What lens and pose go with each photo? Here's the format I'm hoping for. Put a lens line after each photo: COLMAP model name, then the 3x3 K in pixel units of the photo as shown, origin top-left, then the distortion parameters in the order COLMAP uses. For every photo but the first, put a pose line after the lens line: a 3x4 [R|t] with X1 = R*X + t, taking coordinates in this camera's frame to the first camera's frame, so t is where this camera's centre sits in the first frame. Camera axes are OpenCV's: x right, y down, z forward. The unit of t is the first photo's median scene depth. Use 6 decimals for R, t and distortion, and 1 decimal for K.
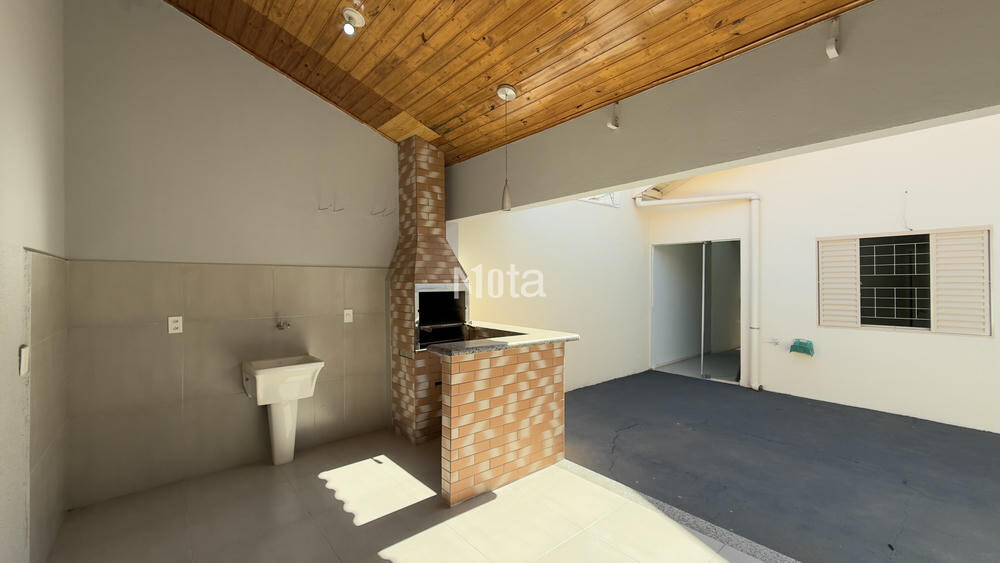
lens RADIAL K [[399.3, 0, 498.7], [0, 399.3, 285.3], [0, 0, 1]] dist [0.000643, 0.000003]
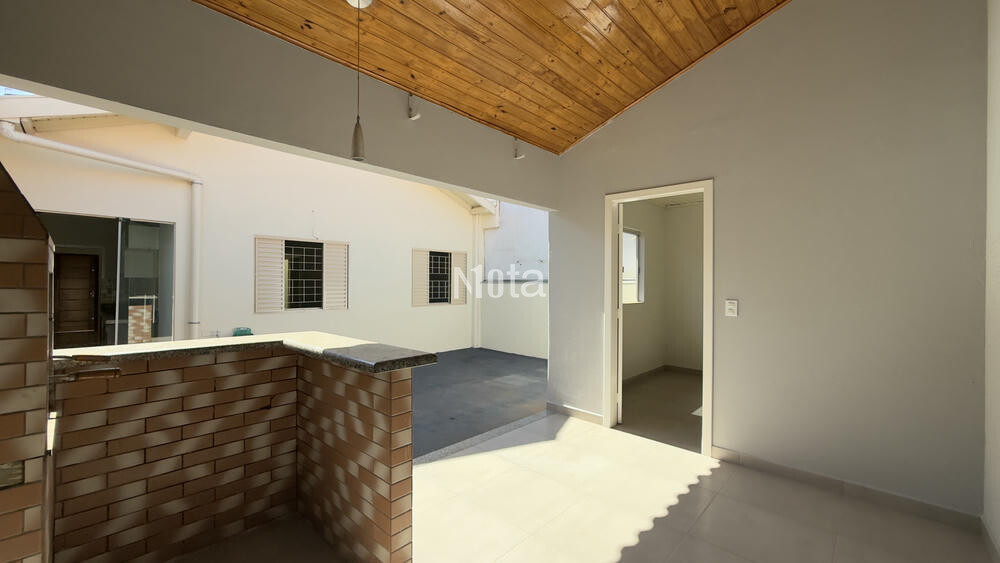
lens RADIAL K [[399.3, 0, 497.0], [0, 399.3, 280.3], [0, 0, 1]] dist [0.000643, 0.000003]
pose [[-0.098862, -0.000463, 0.995101, -0.436921], [-0.012987, 0.999915, -0.000825, 0.000824], [-0.995016, -0.013004, -0.098860, 0.504559]]
